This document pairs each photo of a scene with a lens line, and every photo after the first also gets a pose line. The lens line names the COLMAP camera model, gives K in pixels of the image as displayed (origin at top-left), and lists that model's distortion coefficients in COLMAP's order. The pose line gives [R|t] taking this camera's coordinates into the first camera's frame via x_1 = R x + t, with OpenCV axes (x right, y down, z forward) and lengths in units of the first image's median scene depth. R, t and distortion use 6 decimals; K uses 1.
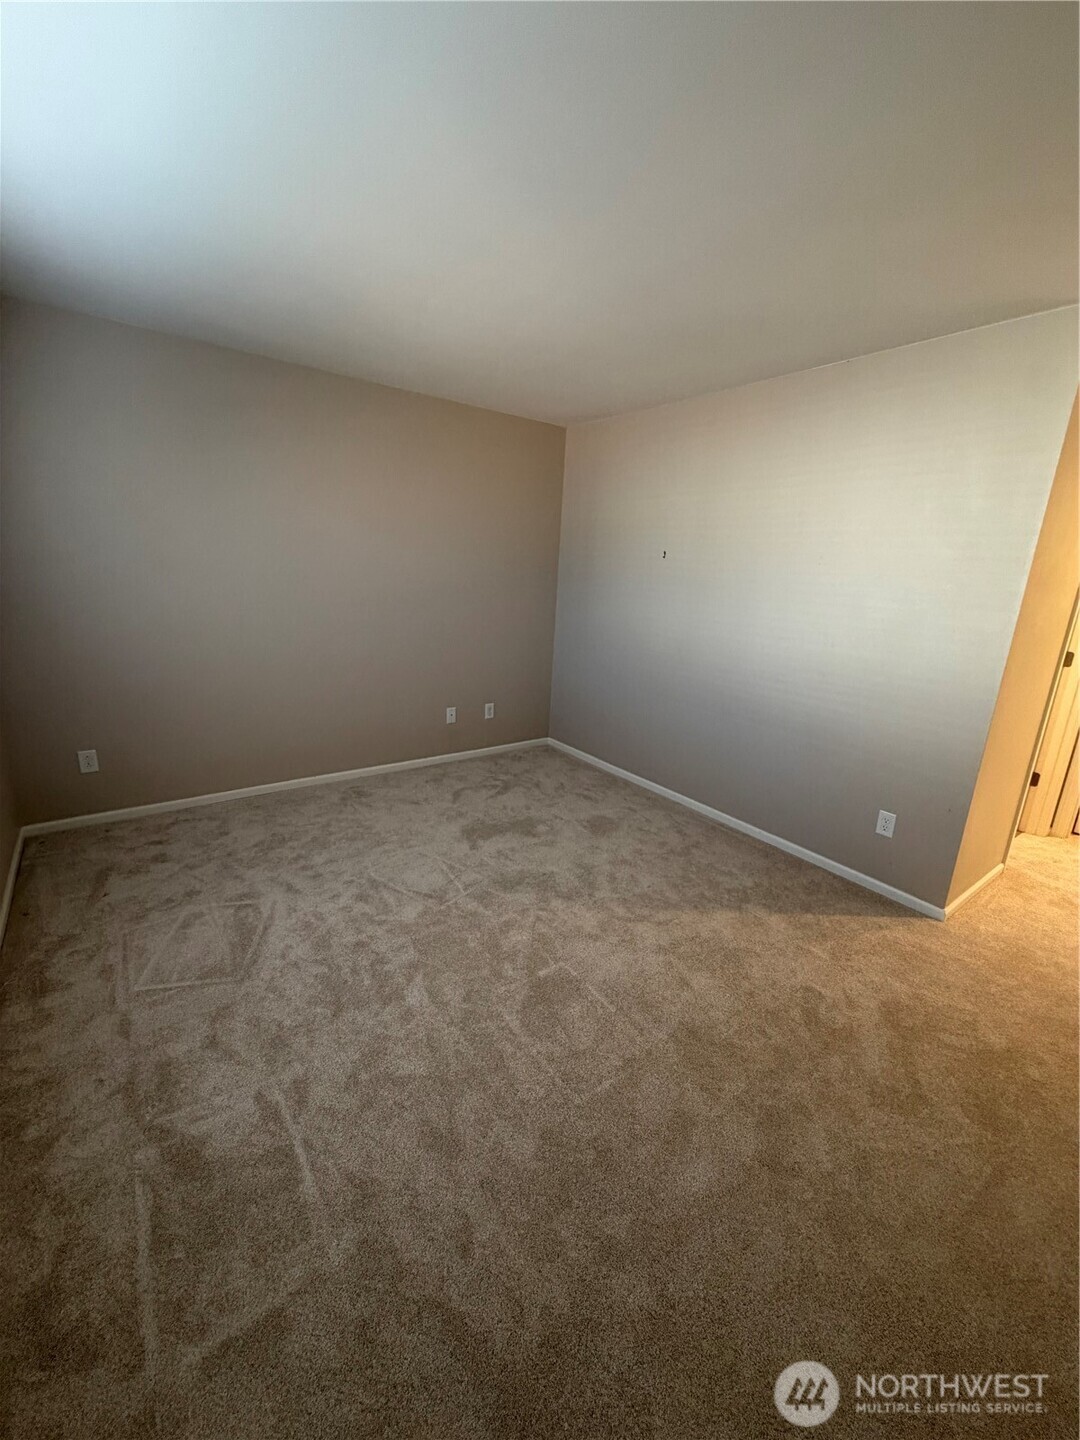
lens RADIAL K [[571.4, 0, 539.0], [0, 571.4, 713.7], [0, 0, 1]] dist [-0.001878, 0.000479]
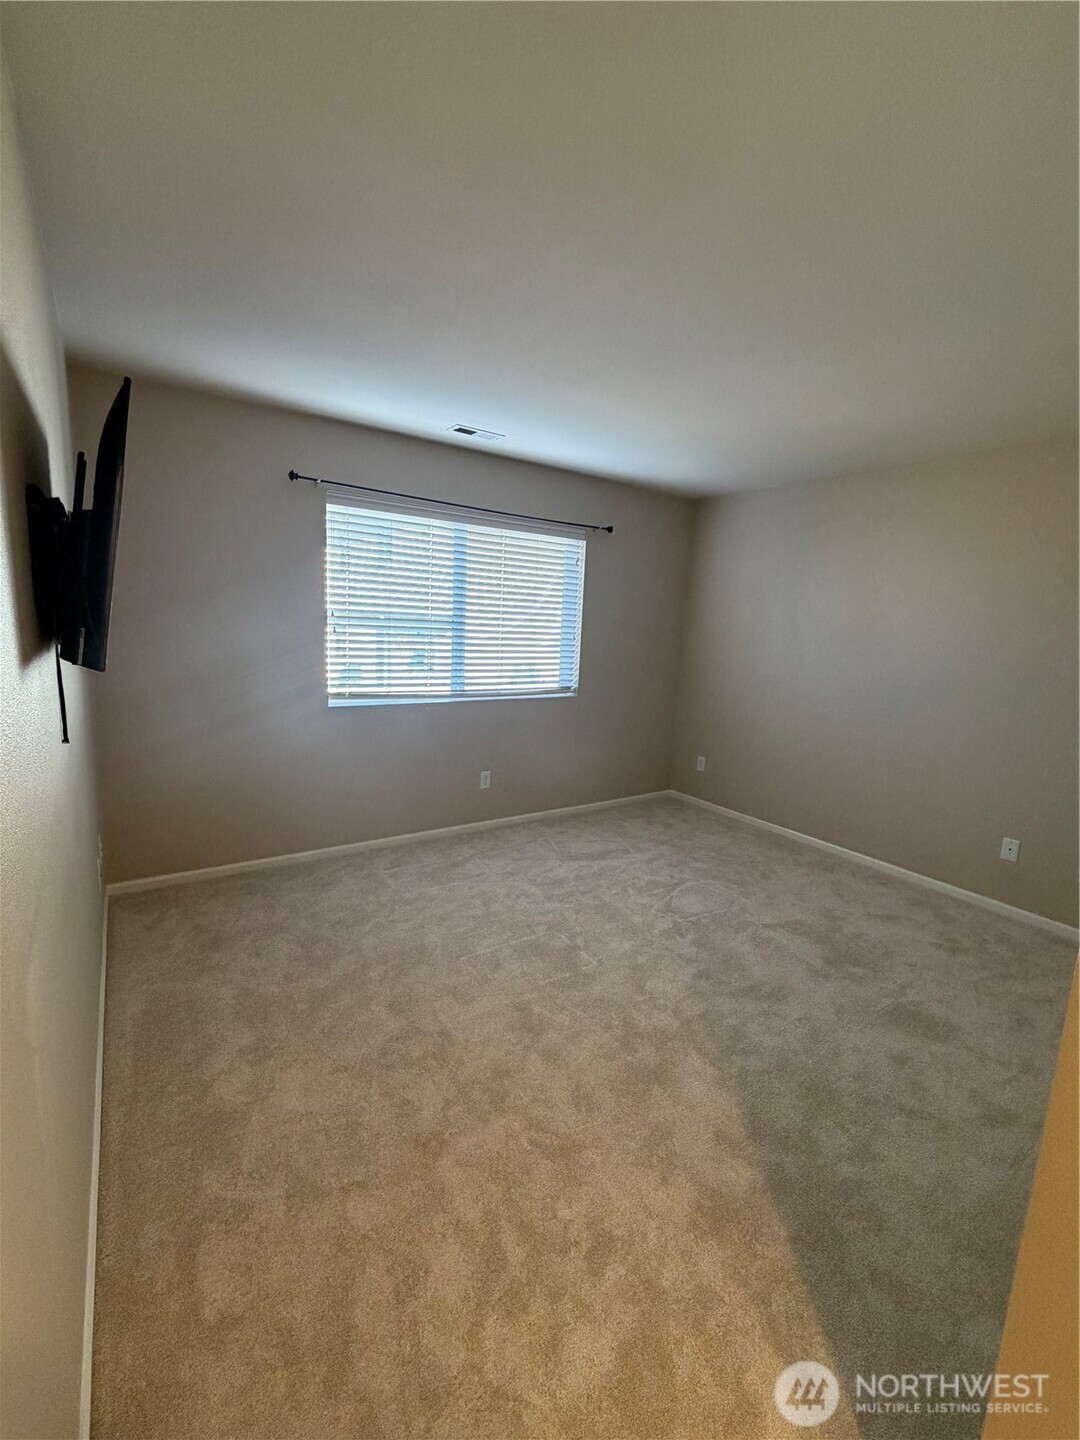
lens RADIAL K [[571.4, 0, 539.0], [0, 571.4, 713.7], [0, 0, 1]] dist [-0.001878, 0.000479]
pose [[-0.017786, 0.110885, -0.993674, 0.901146], [-0.290958, 0.950246, 0.111247, -0.109976], [0.956571, 0.291096, 0.015361, 0.579528]]
